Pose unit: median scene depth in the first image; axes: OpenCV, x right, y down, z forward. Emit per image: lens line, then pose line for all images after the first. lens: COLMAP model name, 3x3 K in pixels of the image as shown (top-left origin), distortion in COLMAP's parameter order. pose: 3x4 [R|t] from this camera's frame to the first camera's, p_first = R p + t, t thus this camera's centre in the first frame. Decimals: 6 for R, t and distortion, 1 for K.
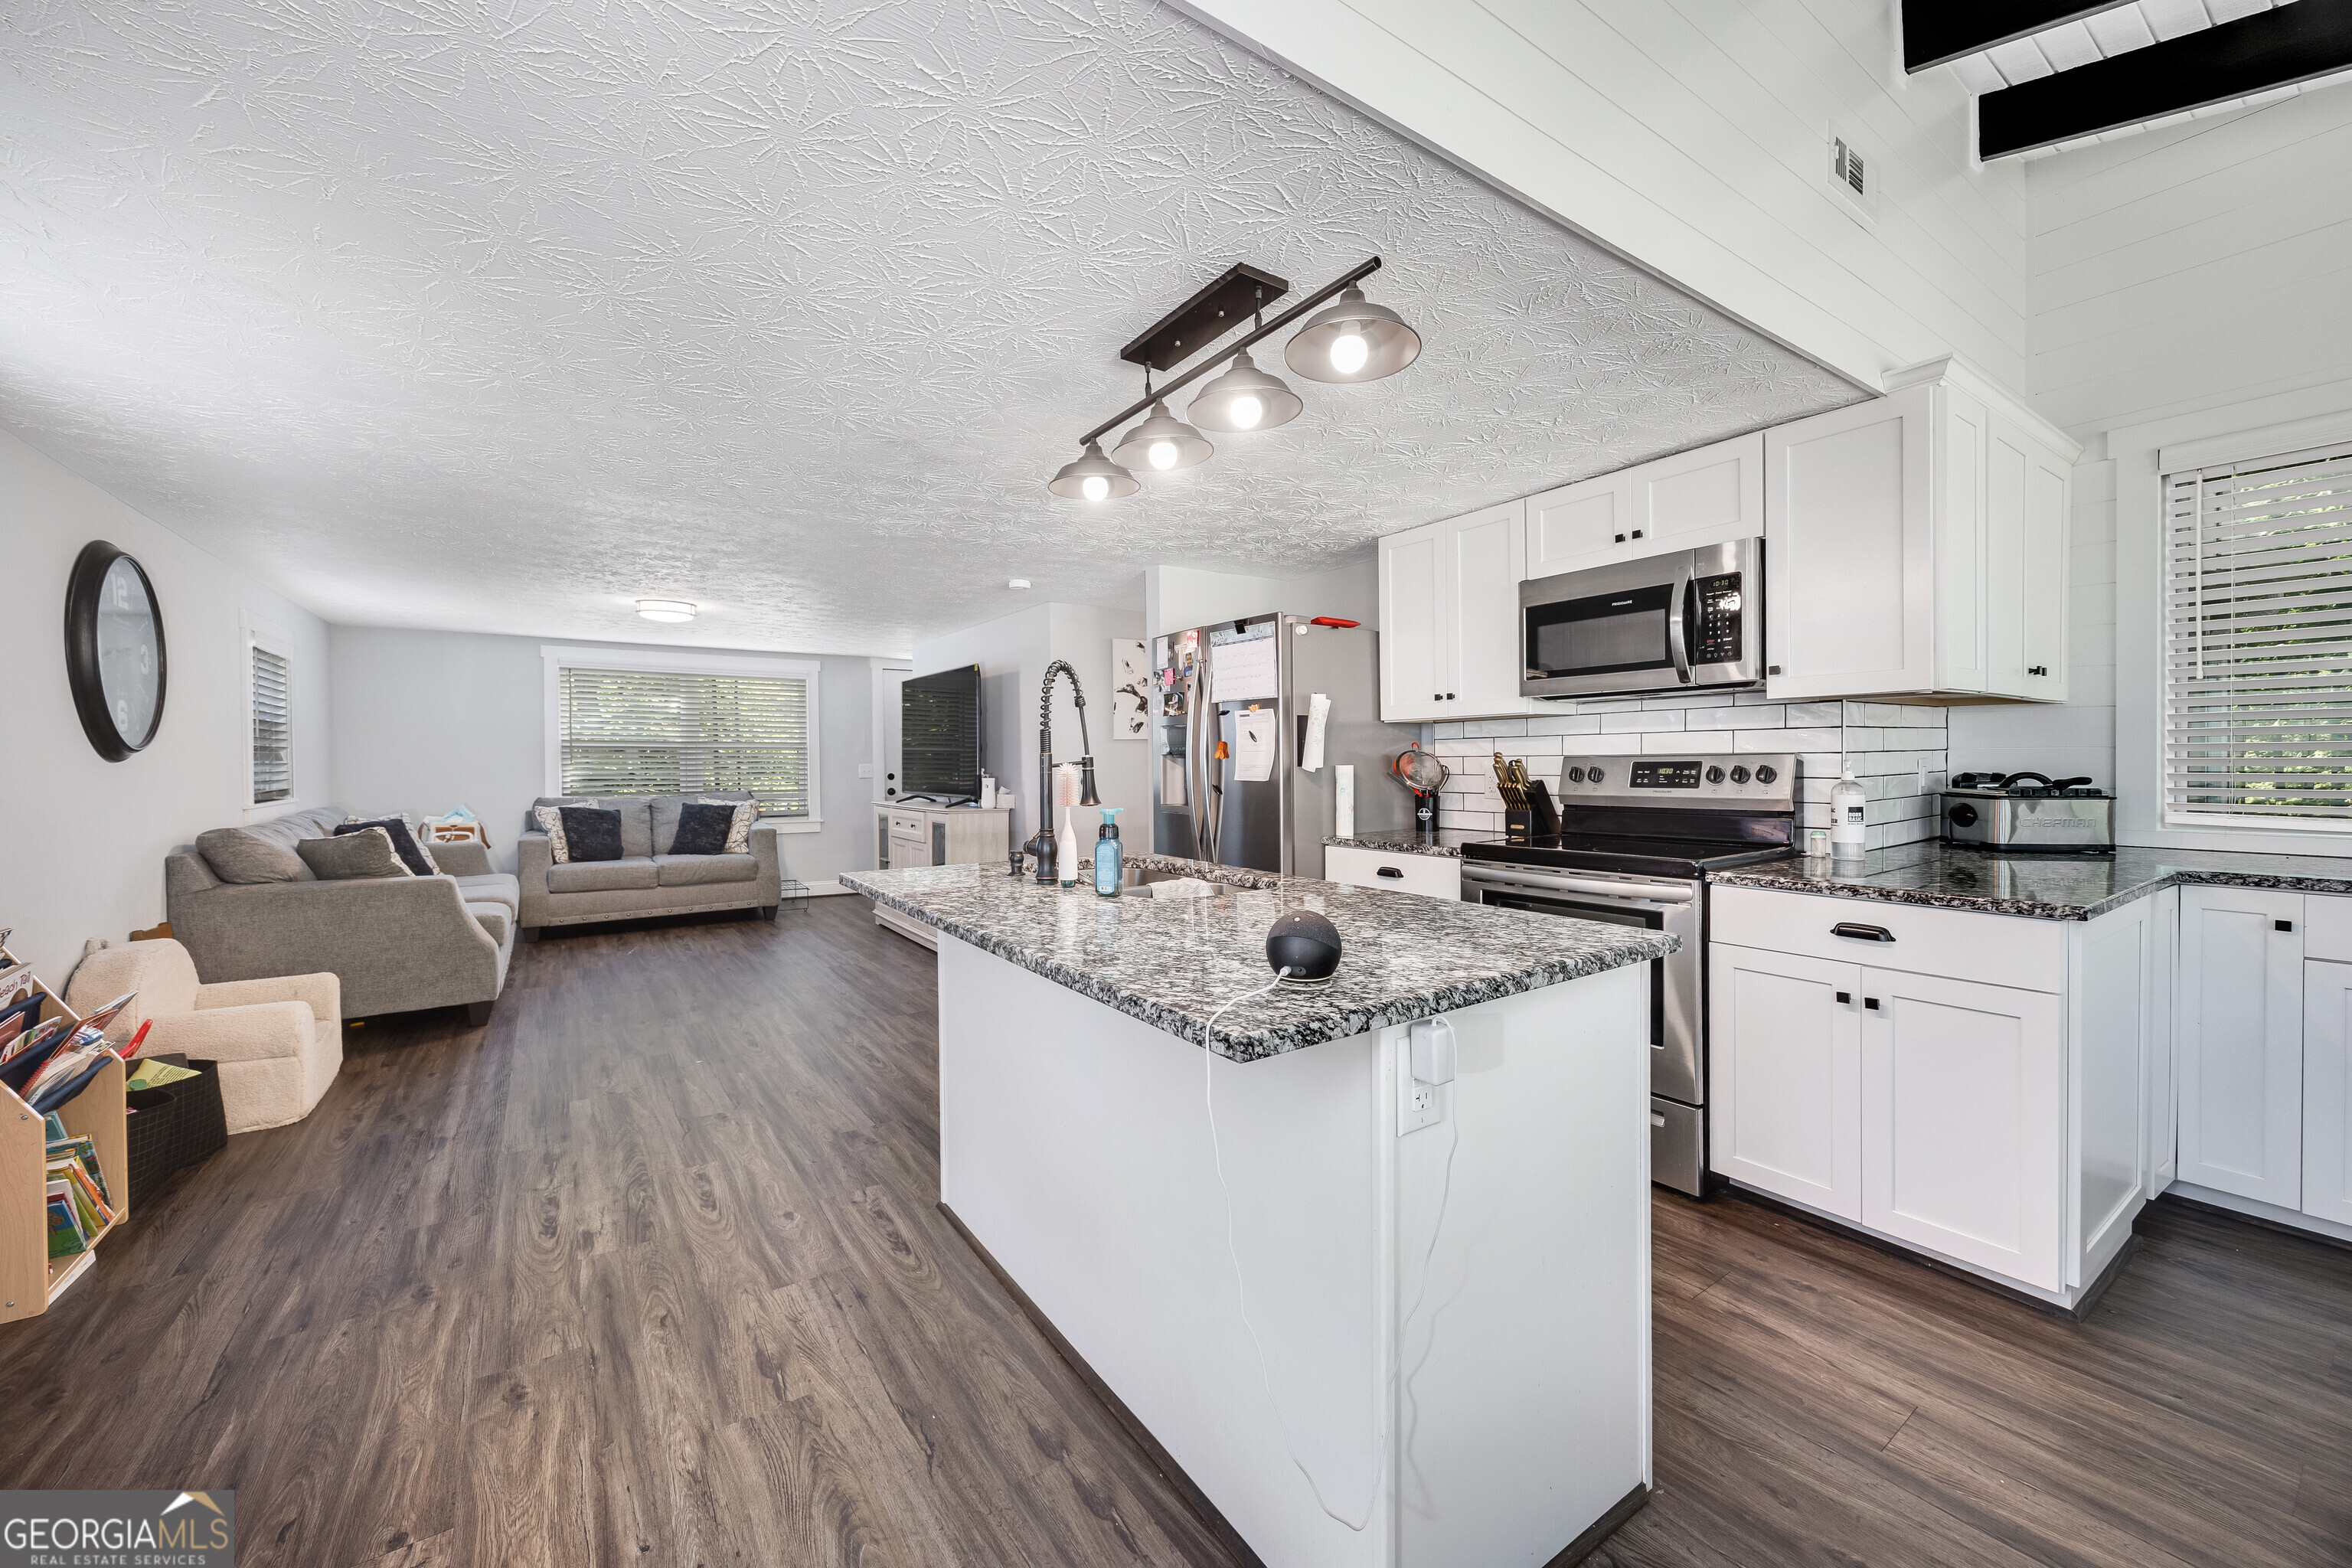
lens RADIAL K [[908.2, 0, 1178.5], [0, 908.2, 769.4], [0, 0, 1]] dist [-0.007791, -0.000359]
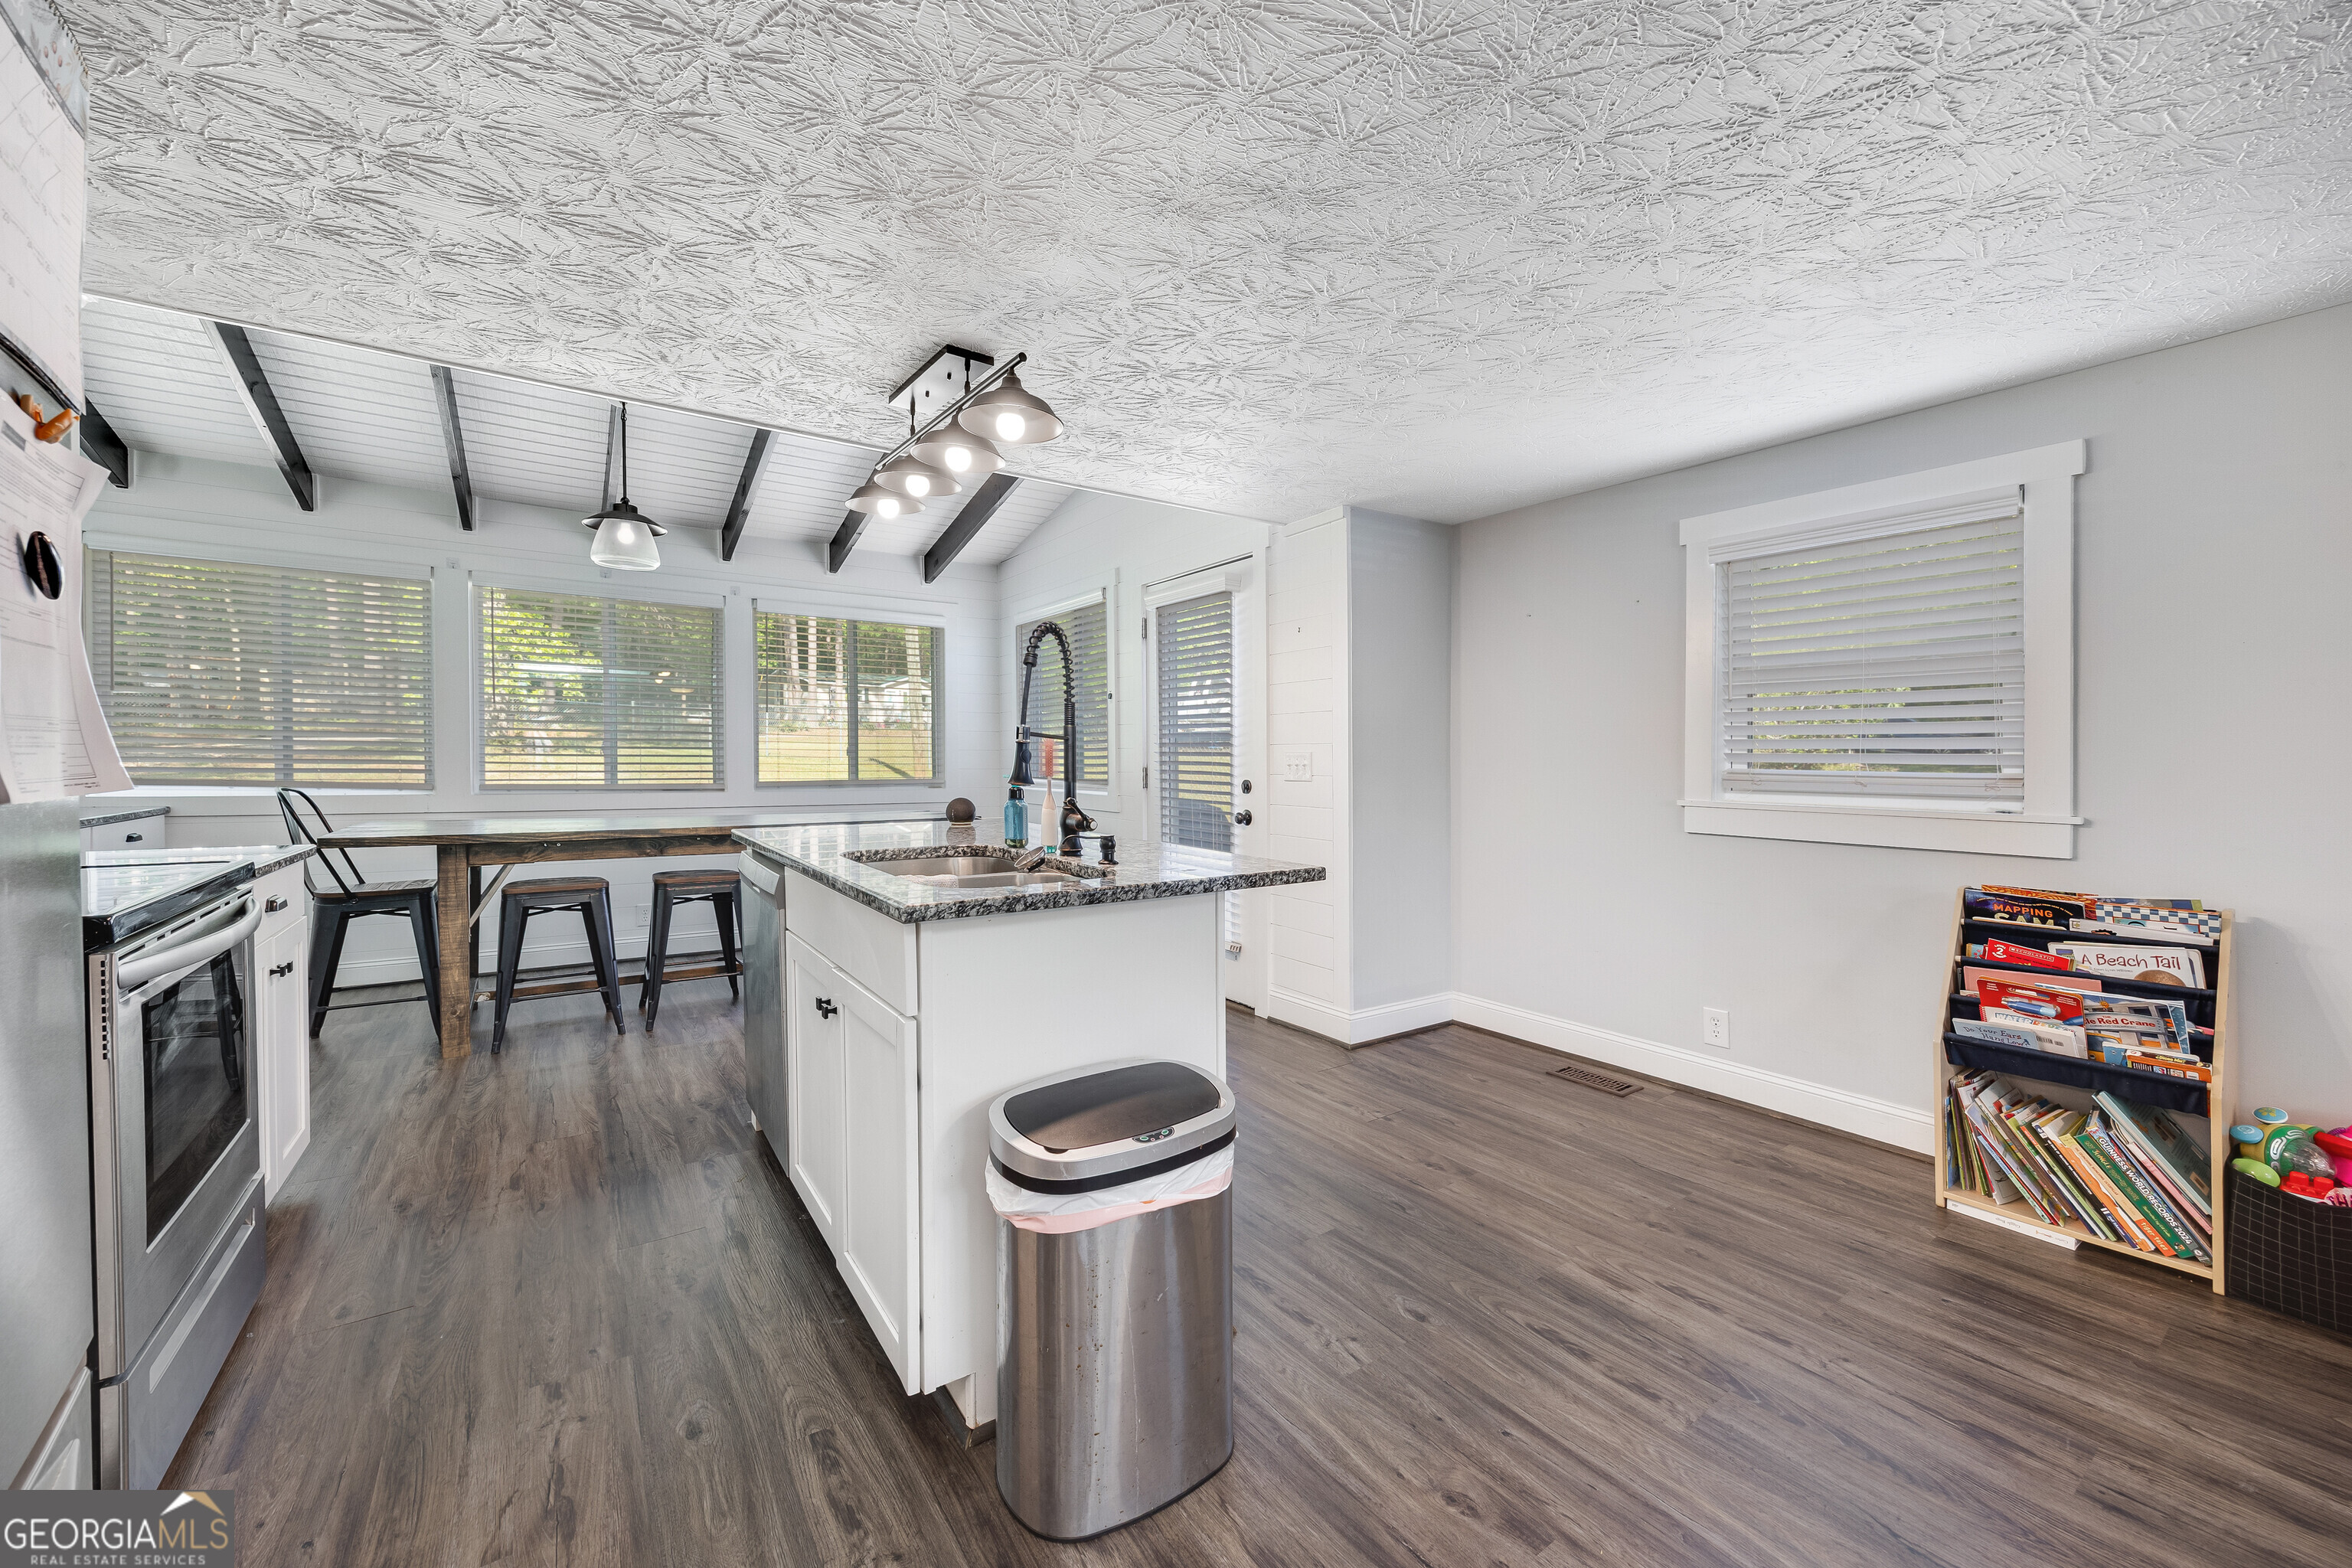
lens RADIAL K [[908.2, 0, 1170.6], [0, 908.2, 770.7], [0, 0, 1]] dist [-0.007791, -0.000359]
pose [[-0.999988, -0.000185, 0.004927, -0.155620], [-0.000075, 0.999755, 0.022154, 0.006226], [-0.004929, 0.022153, -0.999742, 1.242071]]
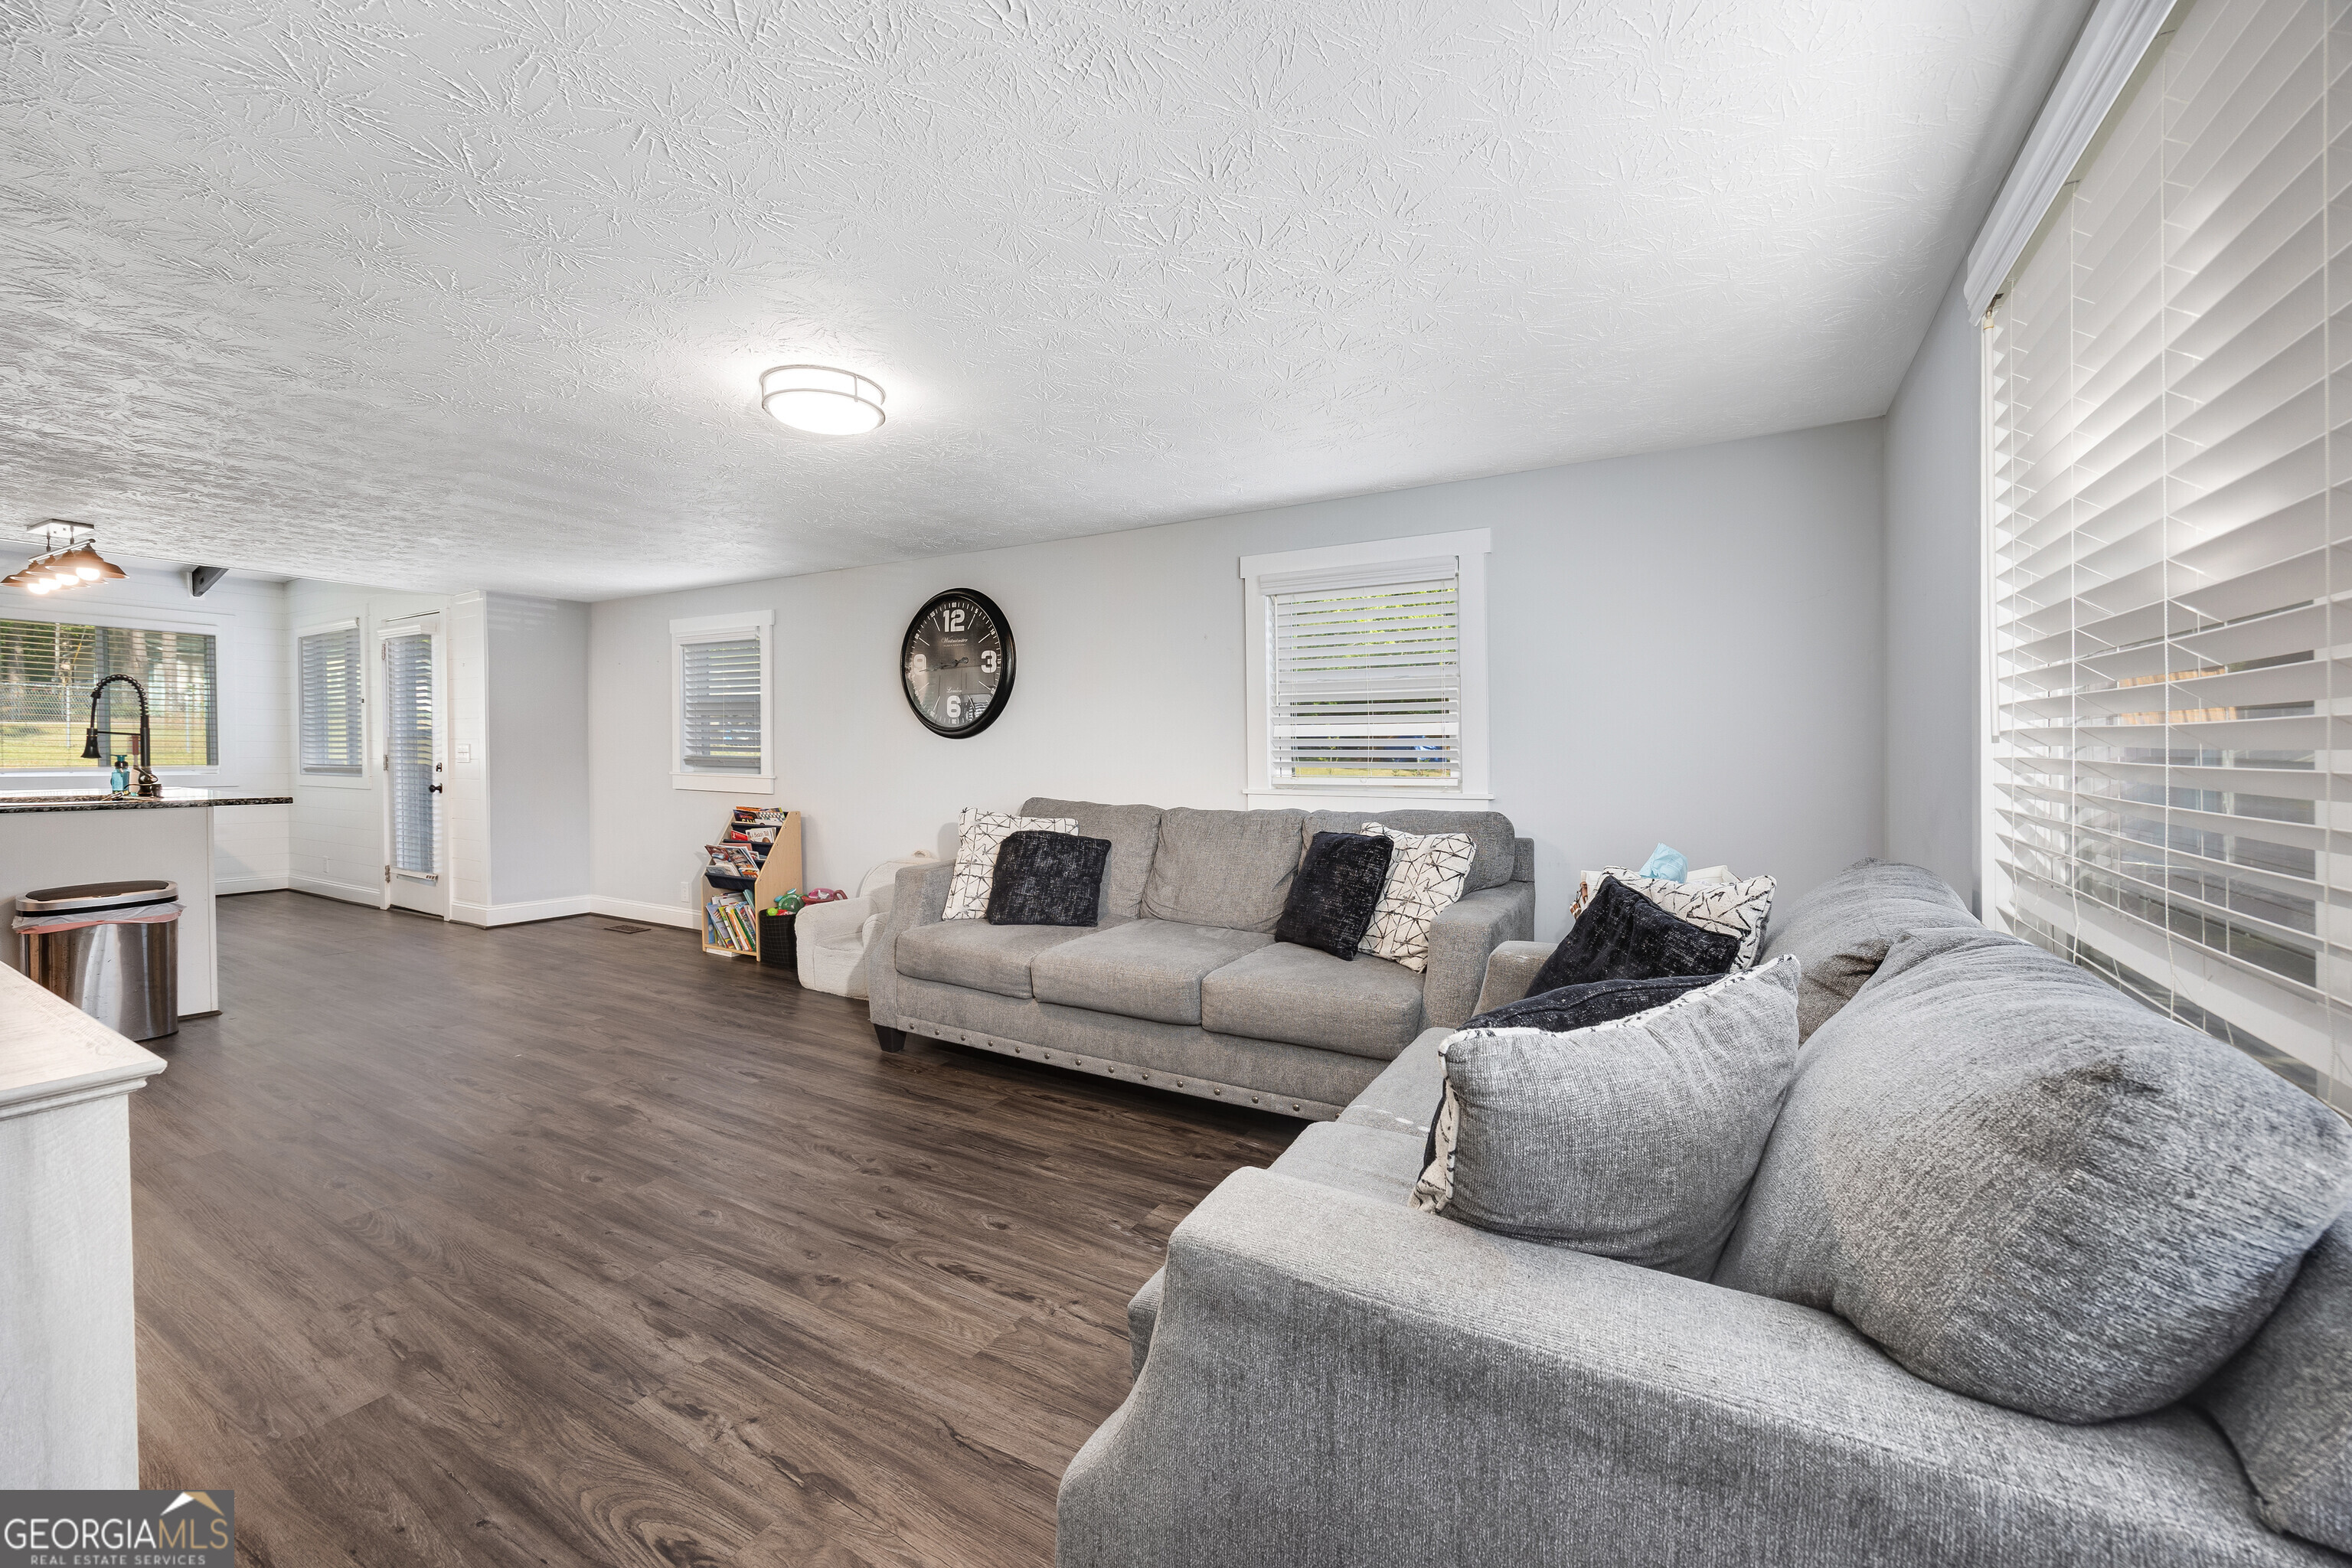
lens RADIAL K [[908.2, 0, 1177.0], [0, 908.2, 780.2], [0, 0, 1]] dist [-0.007791, -0.000359]
pose [[-0.904251, 0.007373, -0.426937, -0.785182], [-0.008941, 0.999305, 0.036193, 0.002259], [0.426907, 0.036545, -0.903557, 2.231638]]
